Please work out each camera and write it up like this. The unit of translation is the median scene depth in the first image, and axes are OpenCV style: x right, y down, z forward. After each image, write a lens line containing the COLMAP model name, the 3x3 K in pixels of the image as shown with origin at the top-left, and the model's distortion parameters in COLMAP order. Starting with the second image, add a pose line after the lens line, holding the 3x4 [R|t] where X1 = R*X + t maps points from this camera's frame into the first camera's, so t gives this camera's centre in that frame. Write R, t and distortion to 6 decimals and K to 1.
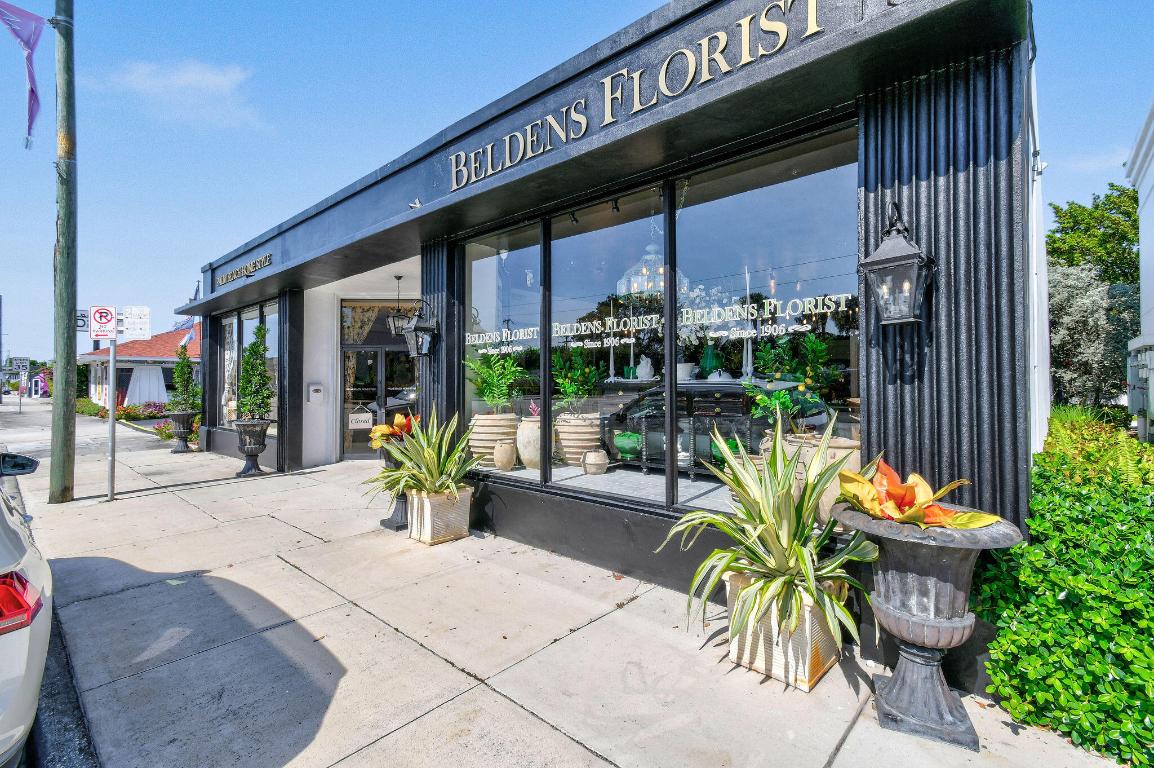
lens RADIAL K [[521.1, 0, 582.4], [0, 521.1, 380.3], [0, 0, 1]] dist [0.018872, -0.003337]
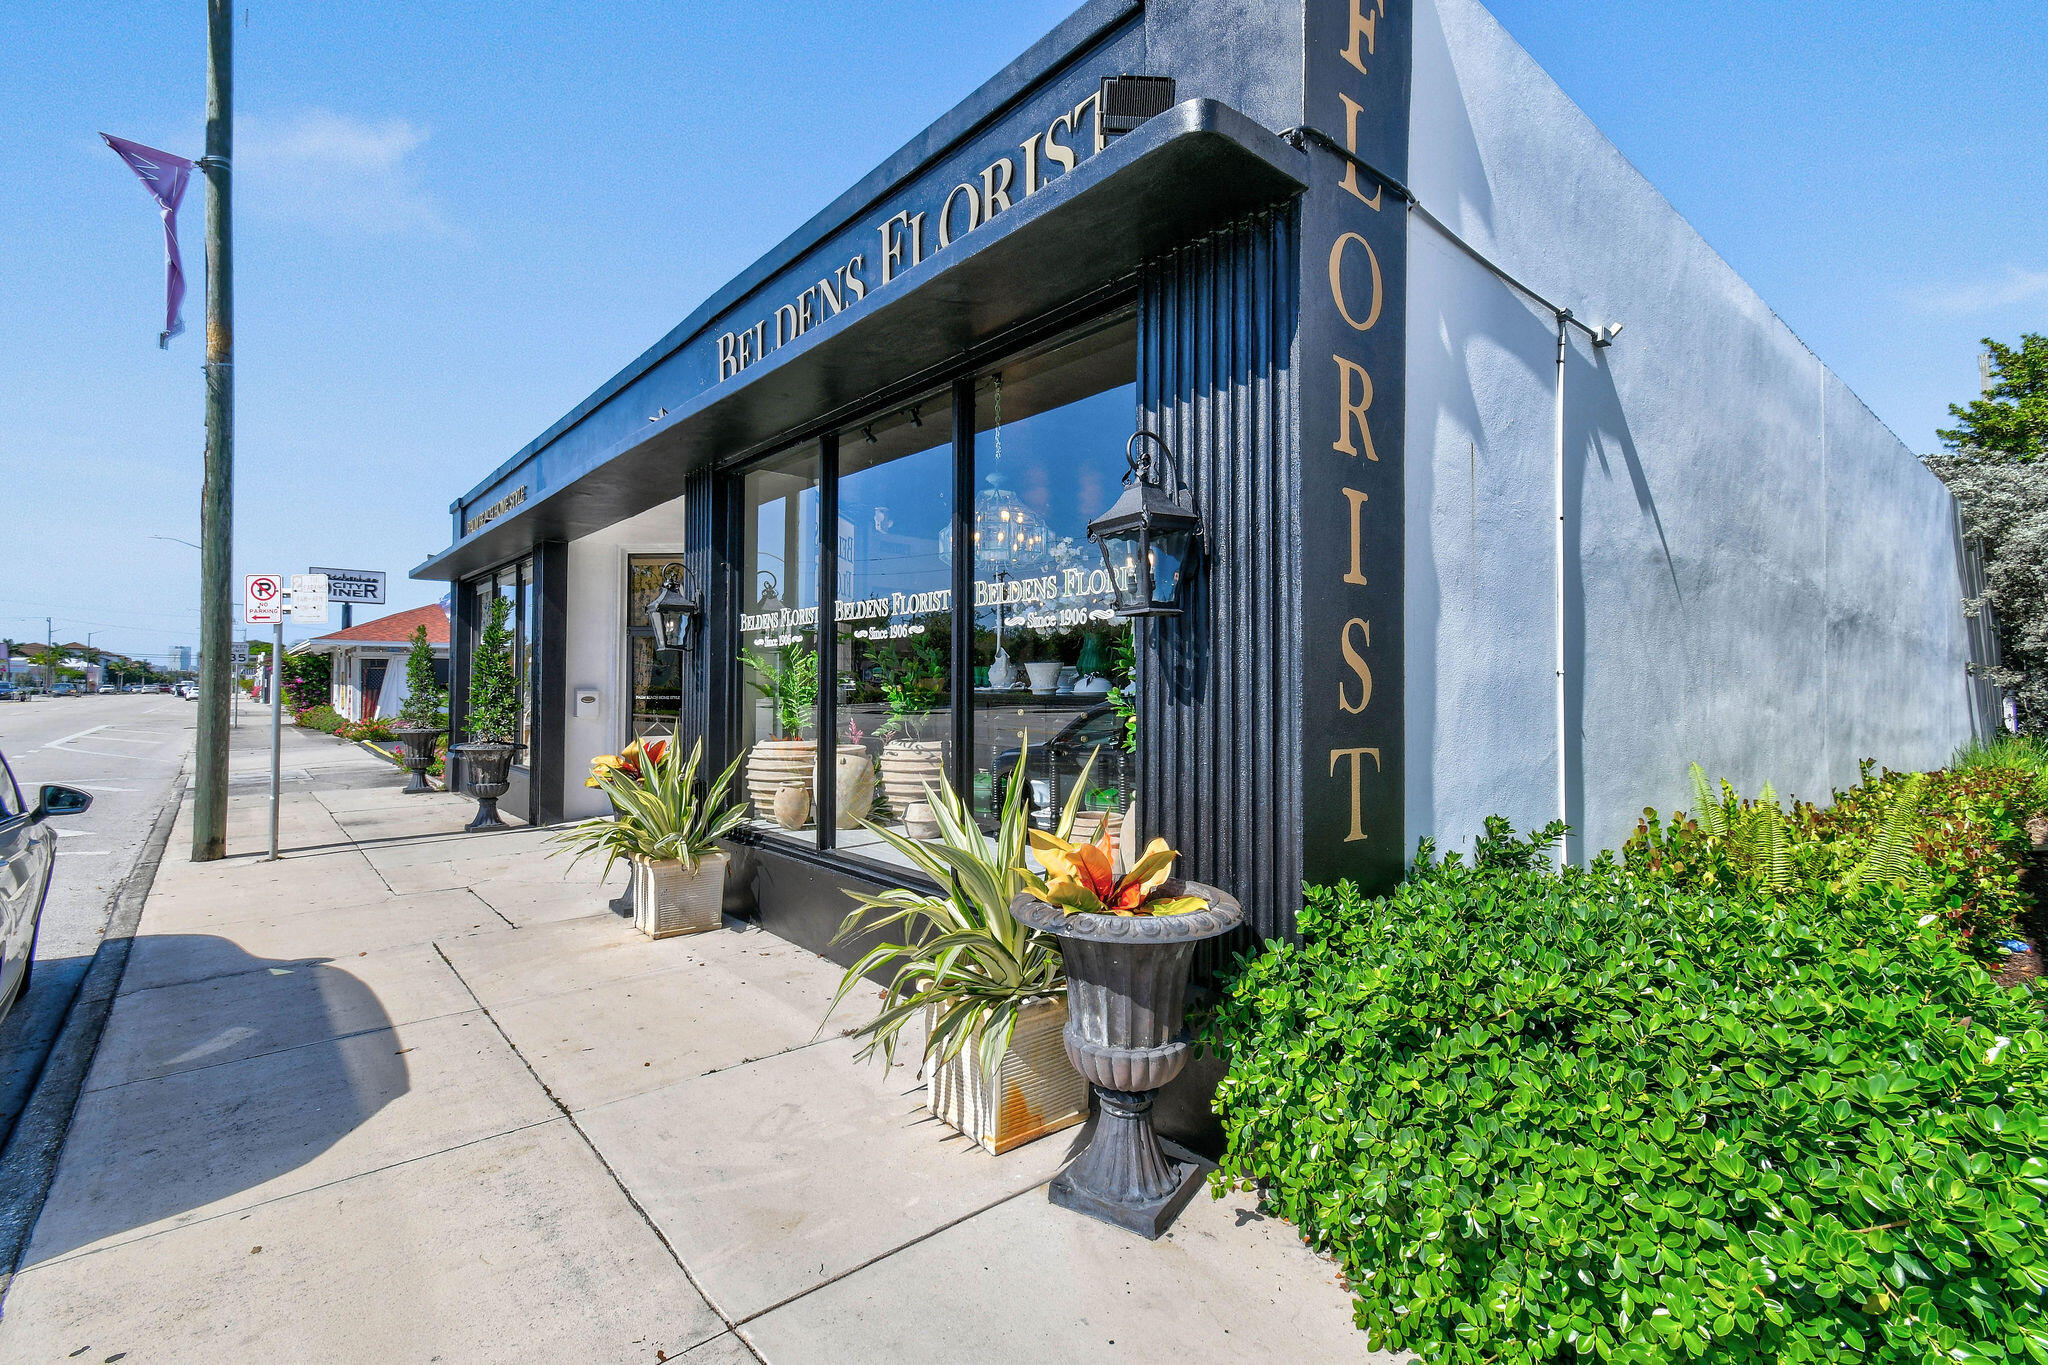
lens RADIAL K [[924.8, 0, 1012.6], [0, 924.8, 676.7], [0, 0, 1]] dist [0.018872, -0.003337]
pose [[0.991123, 0.003535, -0.132904, 0.274546], [-0.003935, 0.999988, -0.002747, -0.011651], [0.132893, 0.003246, 0.991125, -0.088643]]
